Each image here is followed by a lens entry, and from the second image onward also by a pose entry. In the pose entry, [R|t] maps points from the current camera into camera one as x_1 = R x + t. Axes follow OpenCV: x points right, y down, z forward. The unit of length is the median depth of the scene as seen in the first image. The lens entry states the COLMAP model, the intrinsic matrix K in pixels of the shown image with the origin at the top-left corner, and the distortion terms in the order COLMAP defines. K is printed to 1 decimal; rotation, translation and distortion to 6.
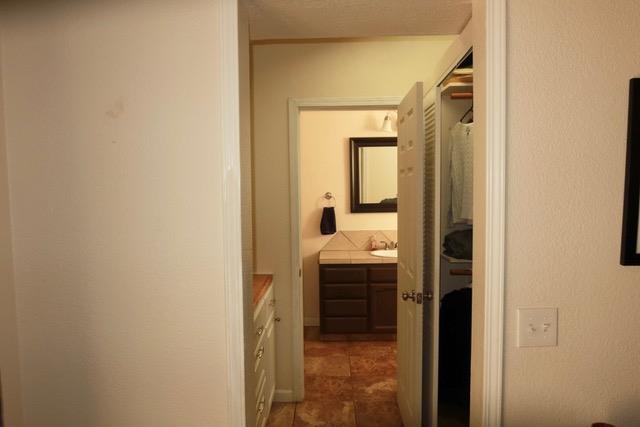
lens RADIAL K [[438.3, 0, 317.5], [0, 438.3, 215.0], [0, 0, 1]] dist [-0.021627, 0.003037]
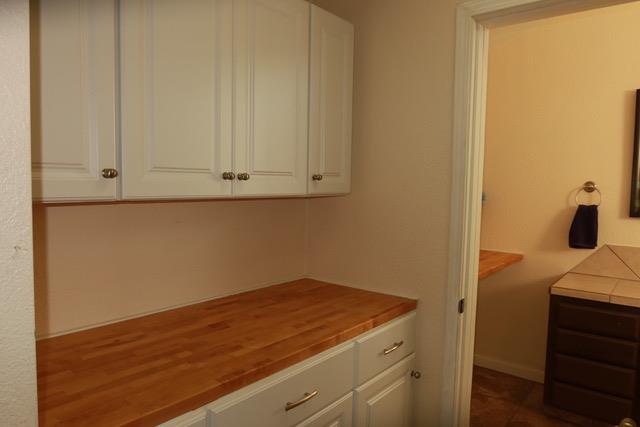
lens RADIAL K [[438.3, 0, 317.5], [0, 438.3, 215.0], [0, 0, 1]] dist [-0.021627, 0.003037]
pose [[0.782702, 0.075361, -0.617818, 0.107227], [-0.070299, 0.996995, 0.032551, 0.003028], [0.618414, 0.017954, 0.785647, 0.278708]]
